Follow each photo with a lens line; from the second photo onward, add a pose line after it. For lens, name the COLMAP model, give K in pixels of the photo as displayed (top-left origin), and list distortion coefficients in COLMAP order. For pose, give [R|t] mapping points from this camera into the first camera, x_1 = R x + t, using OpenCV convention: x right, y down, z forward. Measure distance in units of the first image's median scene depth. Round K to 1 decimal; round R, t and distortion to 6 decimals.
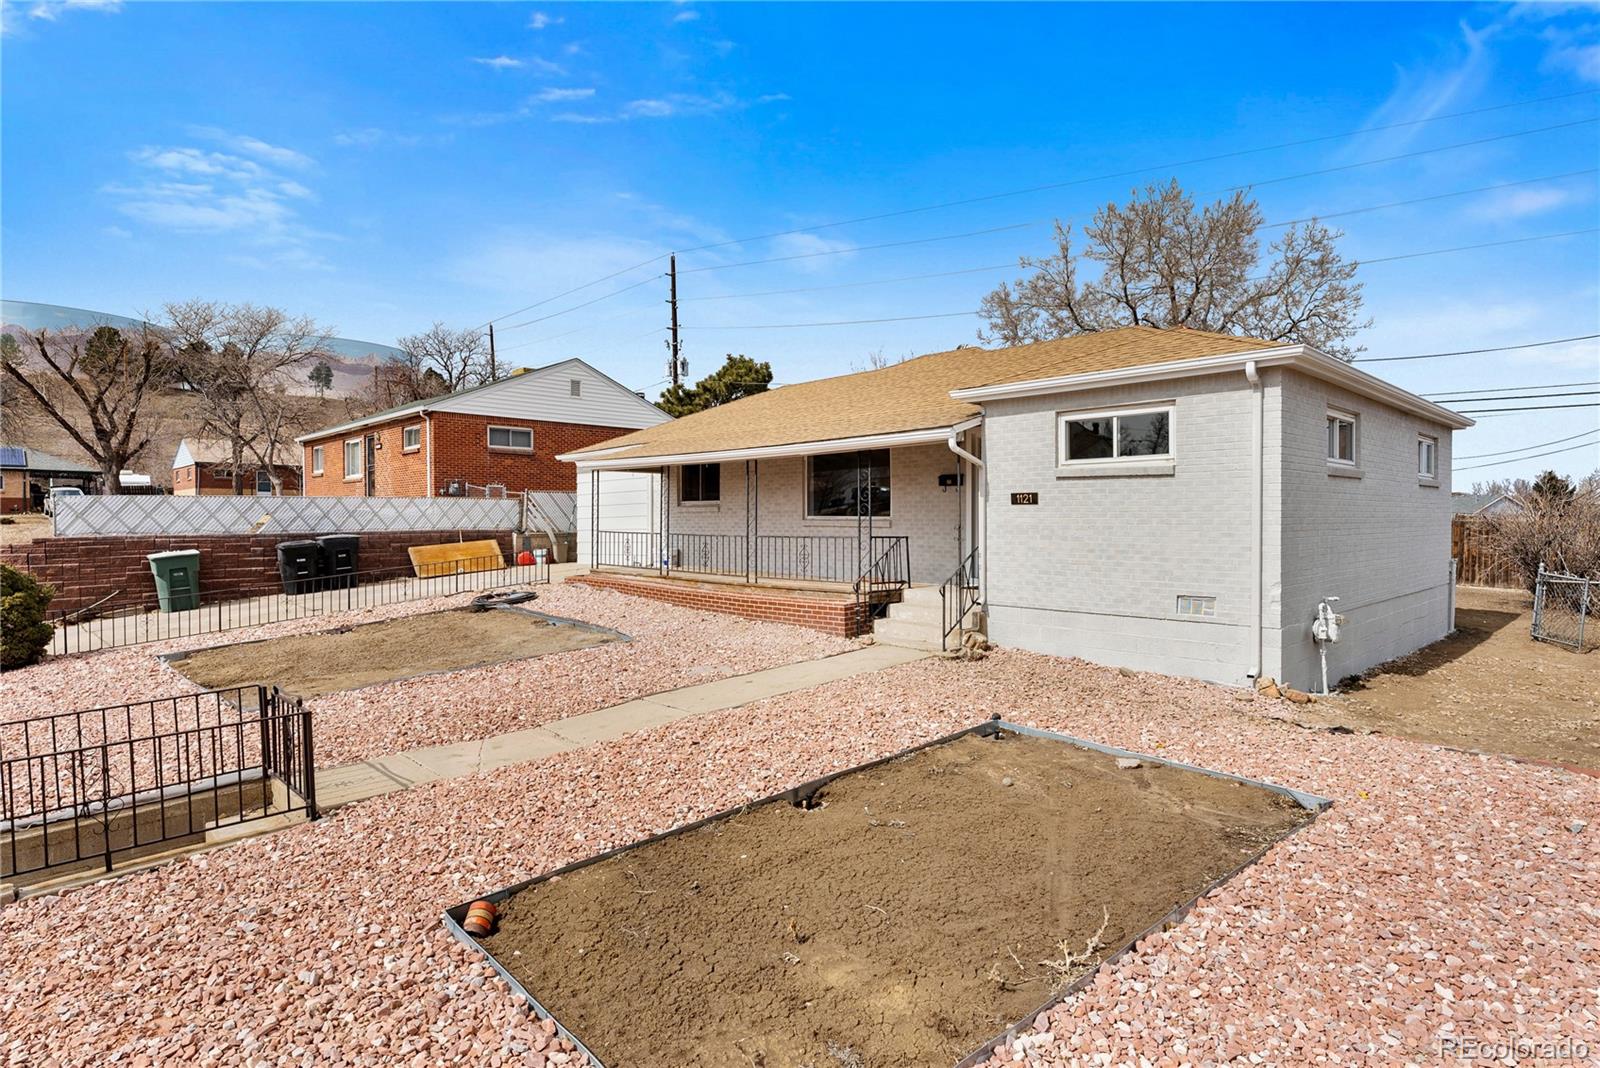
lens RADIAL K [[860.6, 0, 798.2], [0, 860.6, 542.0], [0, 0, 1]] dist [-0.002572, 0.000050]
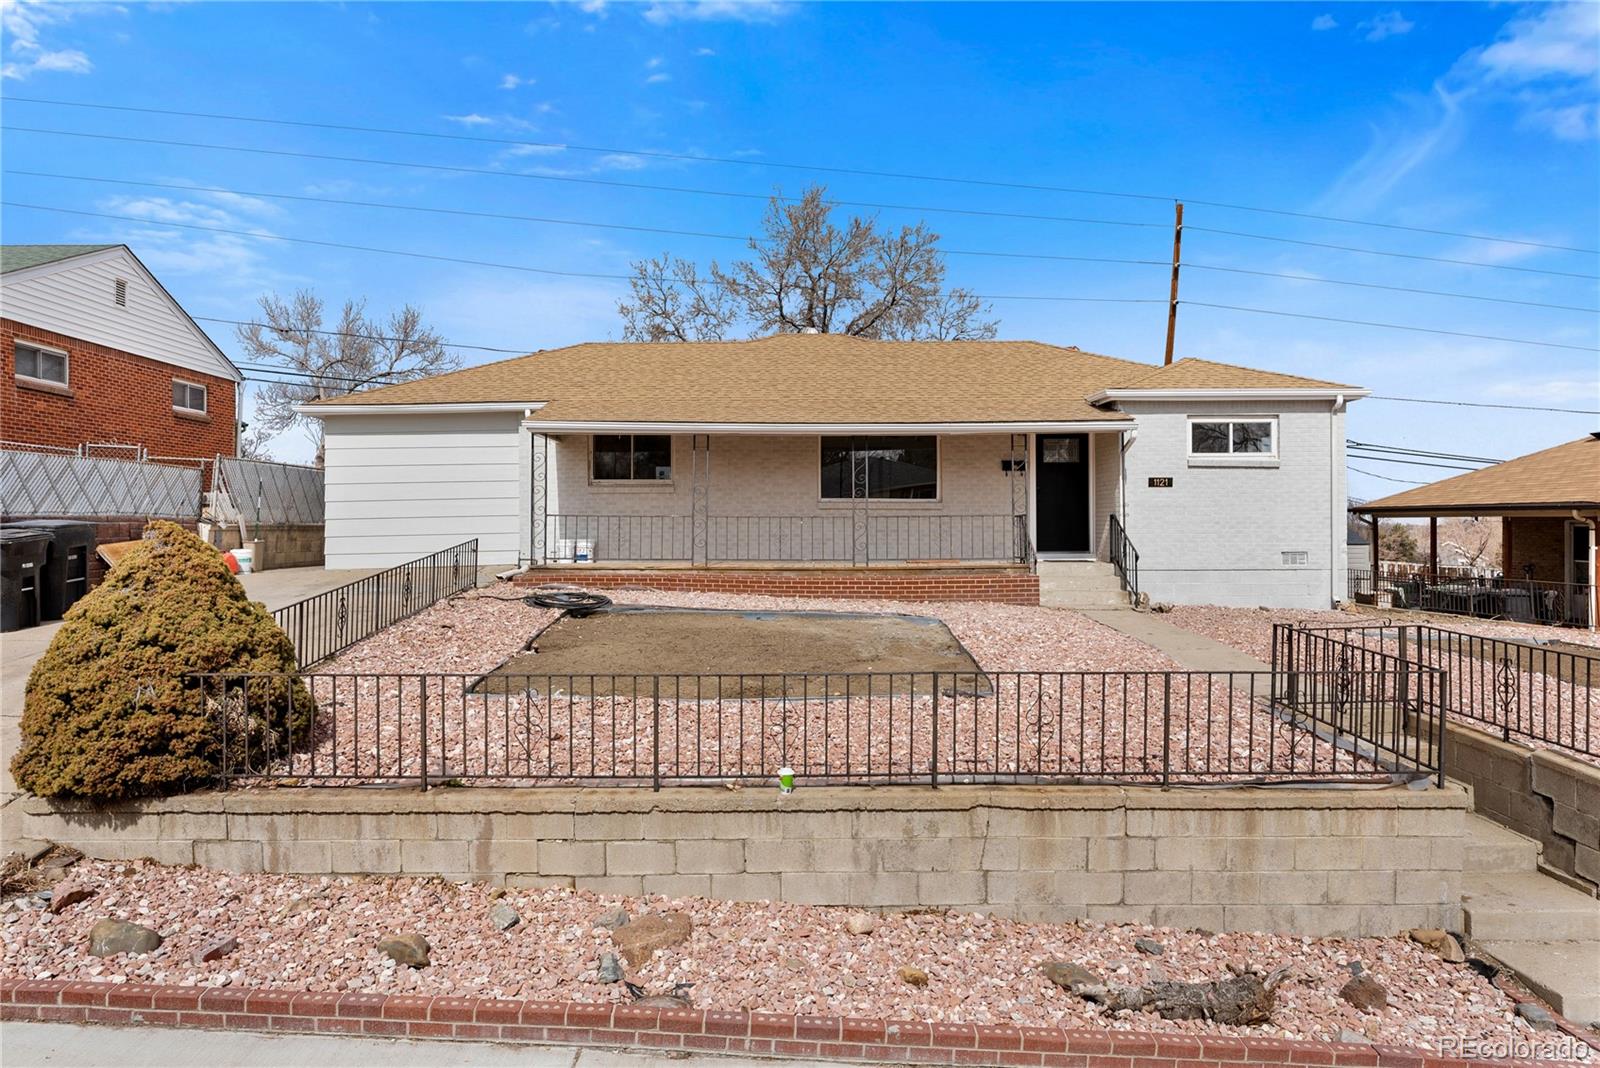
lens RADIAL K [[1085.2, 0, 800.0], [0, 1085.2, 534.0], [0, 0, 1]] dist [-0.002621, -0.002228]
pose [[0.680649, -0.003570, 0.732601, -1.229664], [0.021500, 0.999655, -0.015104, 0.036445], [-0.732294, 0.026032, 0.680491, 0.313720]]
